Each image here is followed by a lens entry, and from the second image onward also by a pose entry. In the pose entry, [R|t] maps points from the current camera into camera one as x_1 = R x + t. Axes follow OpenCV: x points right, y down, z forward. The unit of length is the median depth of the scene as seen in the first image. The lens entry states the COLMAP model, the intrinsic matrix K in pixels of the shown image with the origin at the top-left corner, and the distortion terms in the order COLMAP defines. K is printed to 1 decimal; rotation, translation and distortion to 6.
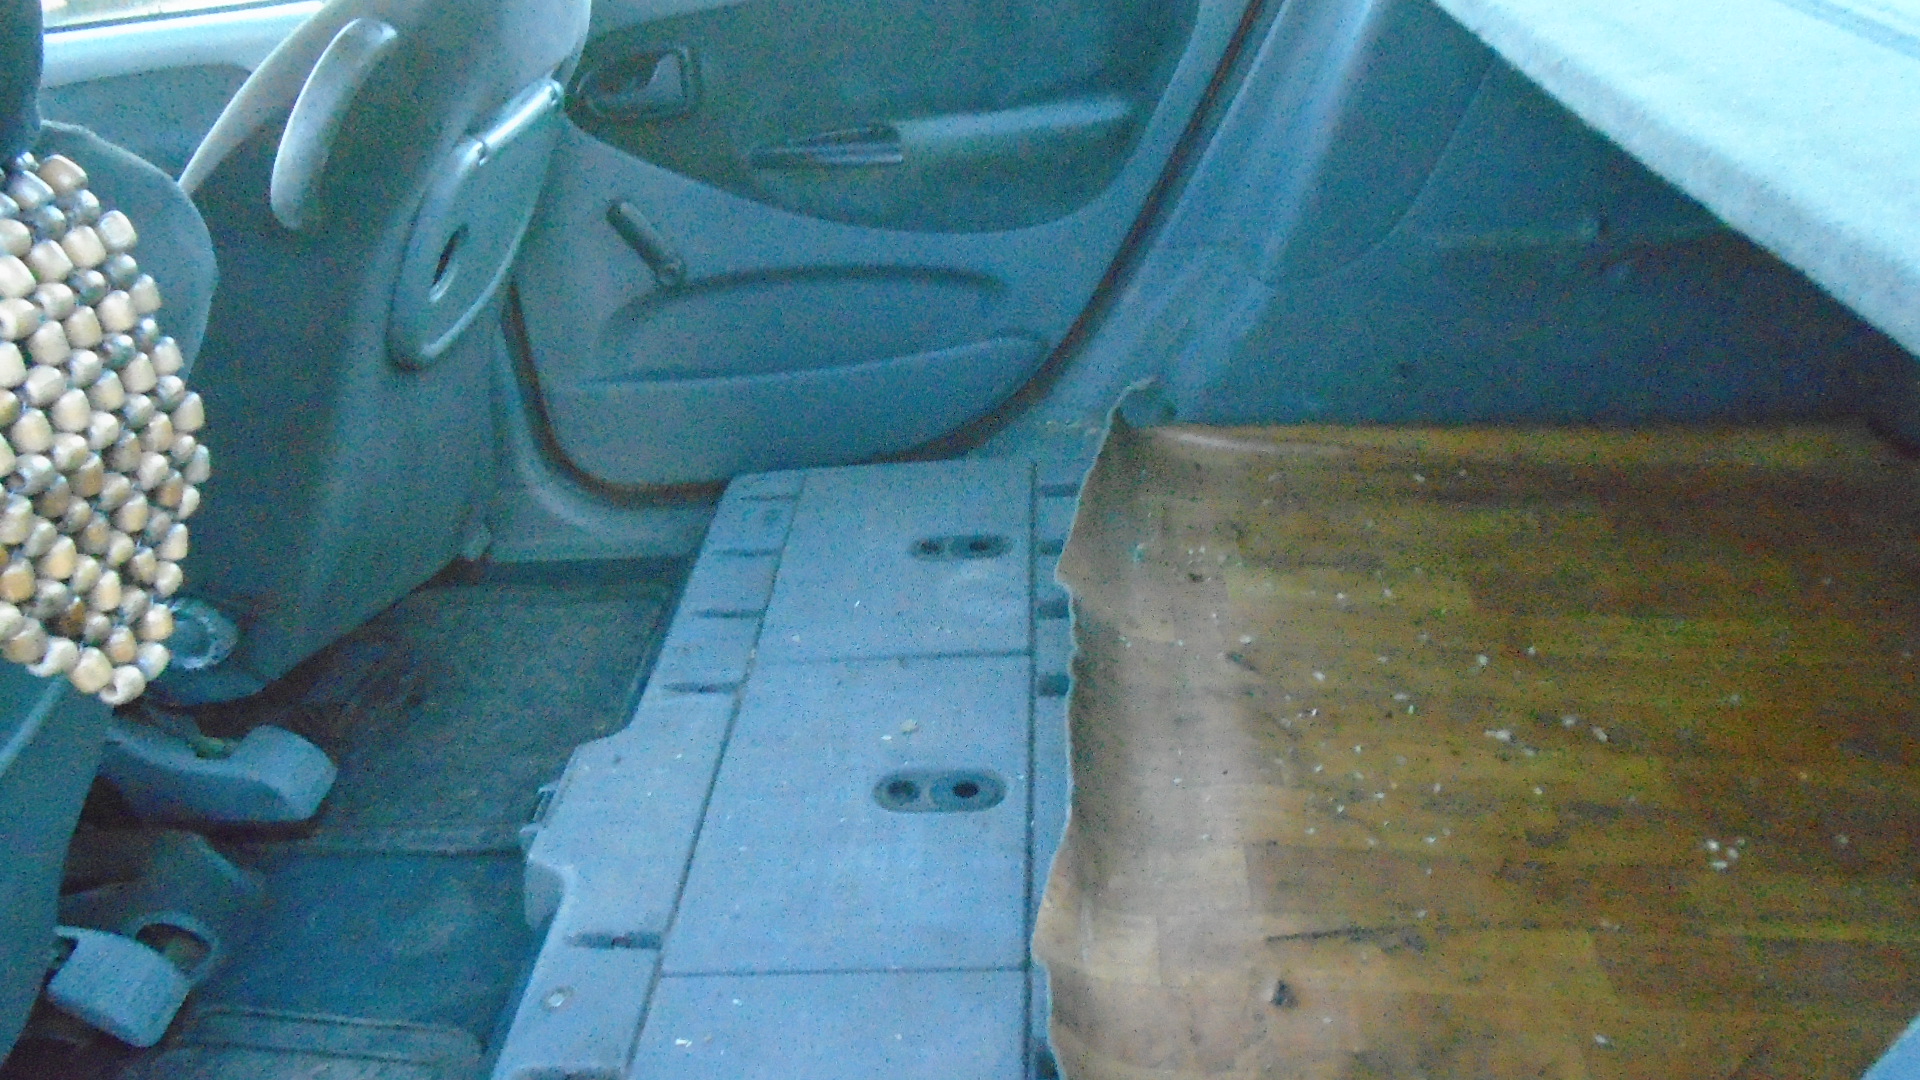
lens RADIAL K [[1510.8, 0, 946.5], [0, 1510.8, 540.2], [0, 0, 1]] dist [0.007374, 0.001653]
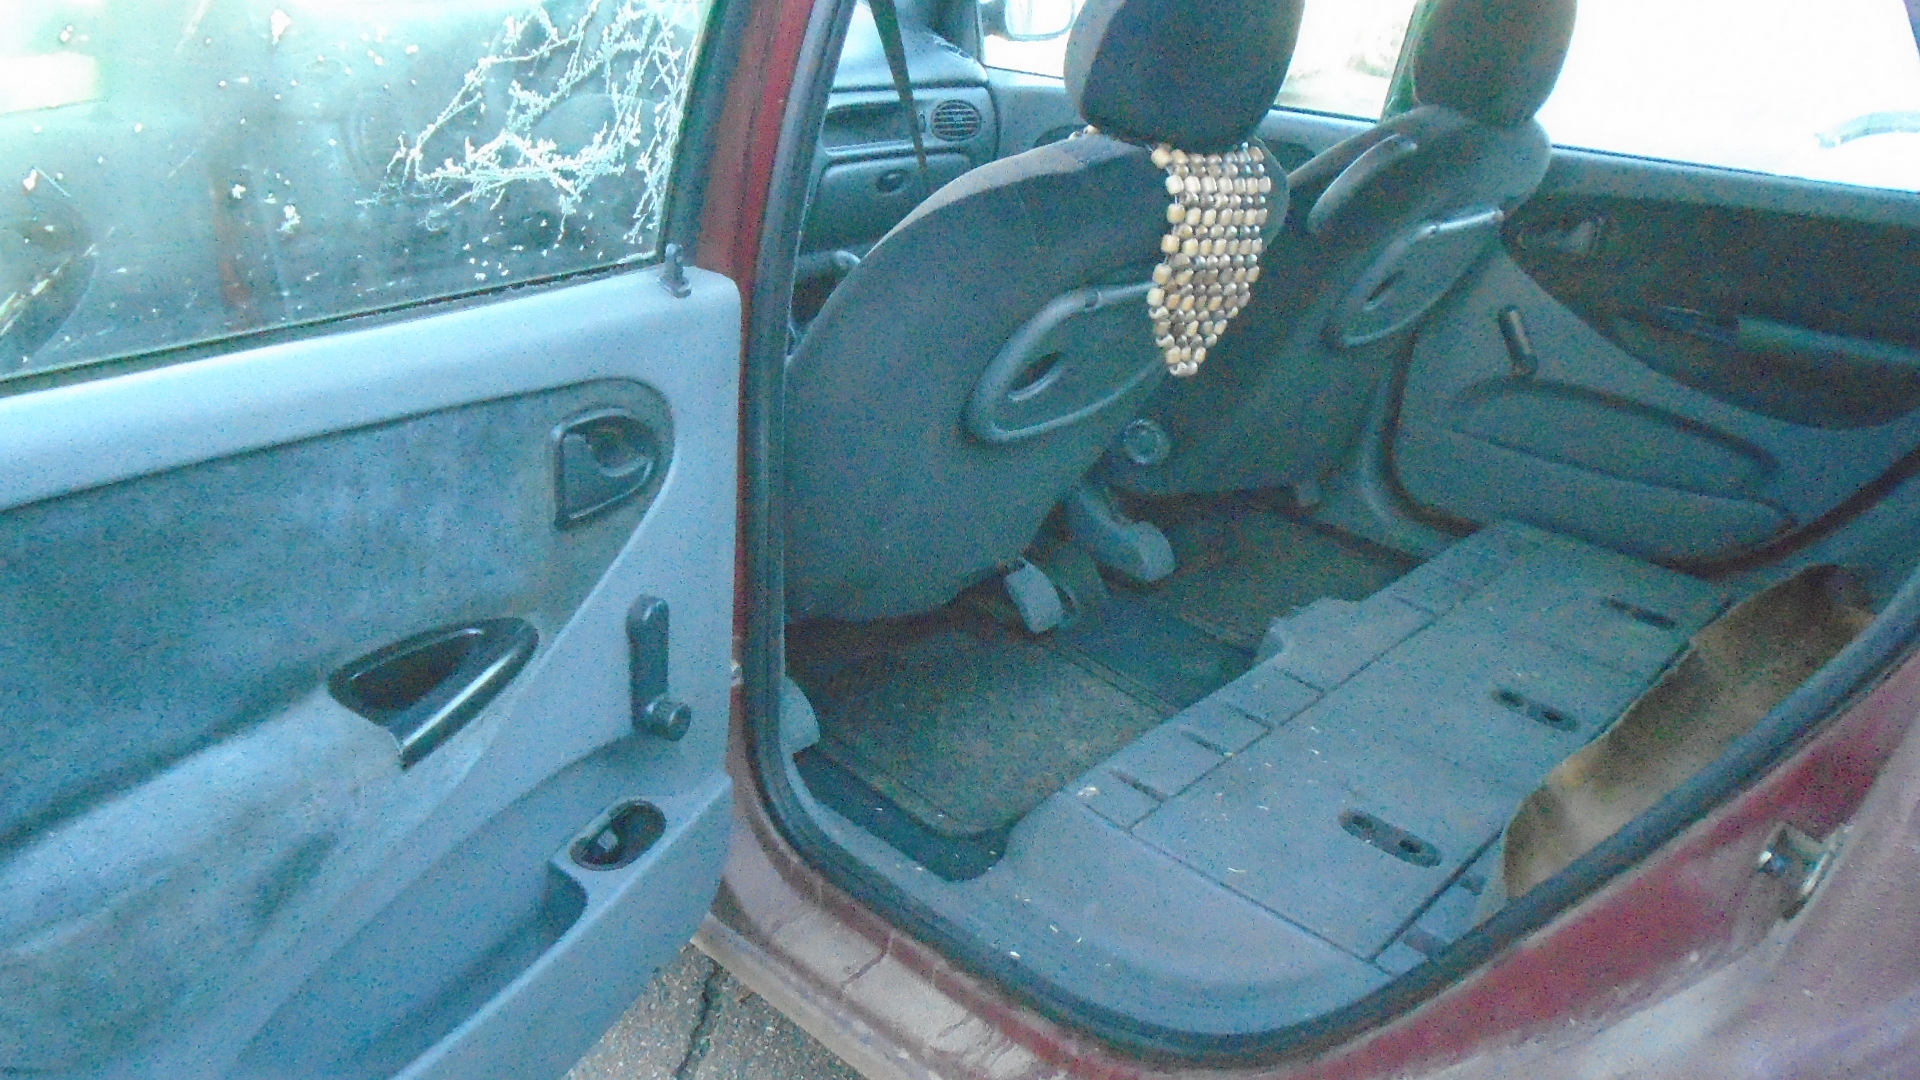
lens RADIAL K [[1510.8, 0, 946.5], [0, 1510.8, 540.2], [0, 0, 1]] dist [0.007374, 0.001653]
pose [[0.778791, 0.384809, -0.495385, 0.216238], [-0.432283, 0.901501, 0.020686, 0.234536], [0.454550, 0.198036, 0.868427, -0.576476]]
